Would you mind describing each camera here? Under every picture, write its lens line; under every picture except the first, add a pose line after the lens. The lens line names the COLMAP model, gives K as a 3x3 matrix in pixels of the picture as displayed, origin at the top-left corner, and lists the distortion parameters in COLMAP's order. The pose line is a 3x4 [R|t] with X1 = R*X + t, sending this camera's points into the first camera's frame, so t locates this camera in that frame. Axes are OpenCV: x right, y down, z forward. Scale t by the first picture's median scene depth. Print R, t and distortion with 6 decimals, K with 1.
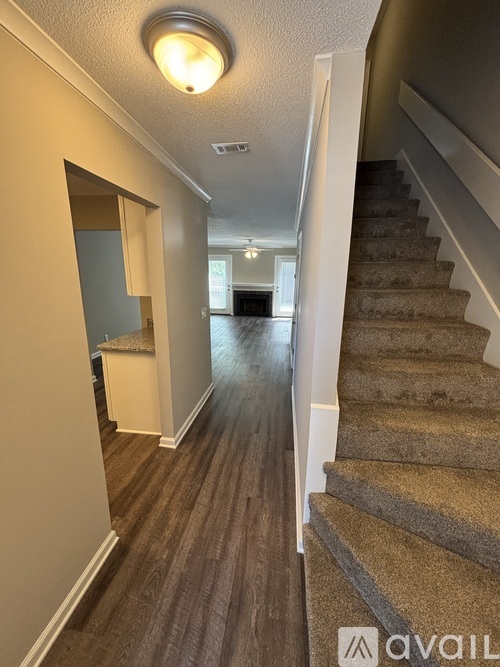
lens RADIAL K [[269.0, 0, 250.6], [0, 269.0, 334.5], [0, 0, 1]] dist [-0.002728, -0.000143]
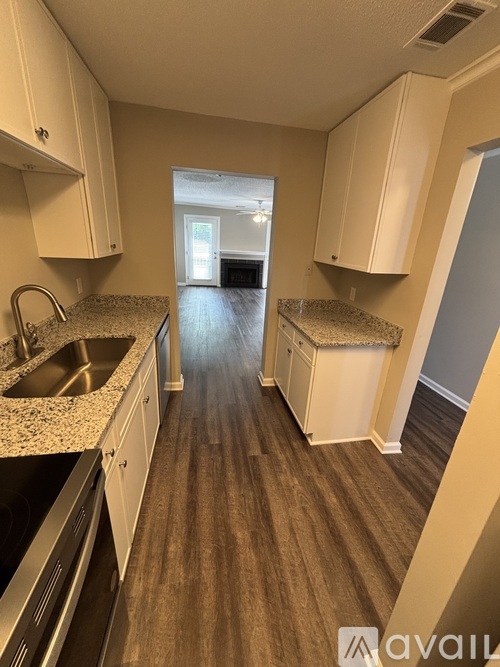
lens RADIAL K [[269.0, 0, 251.8], [0, 269.0, 335.4], [0, 0, 1]] dist [-0.002728, -0.000143]
pose [[0.949114, -0.067522, 0.307610, -0.262683], [0.030111, 0.991727, 0.124787, -0.019976], [-0.313491, -0.109174, 0.943295, 0.100619]]
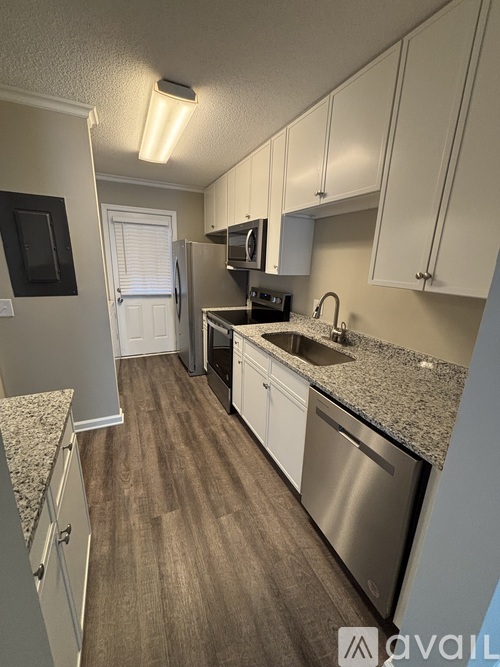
lens RADIAL K [[269.0, 0, 249.3], [0, 269.0, 332.6], [0, 0, 1]] dist [-0.002728, -0.000143]
pose [[-0.834138, 0.108906, -0.540696, -0.157296], [-0.166871, 0.884539, 0.435596, -0.085163], [0.525706, 0.453574, -0.719655, 0.405335]]
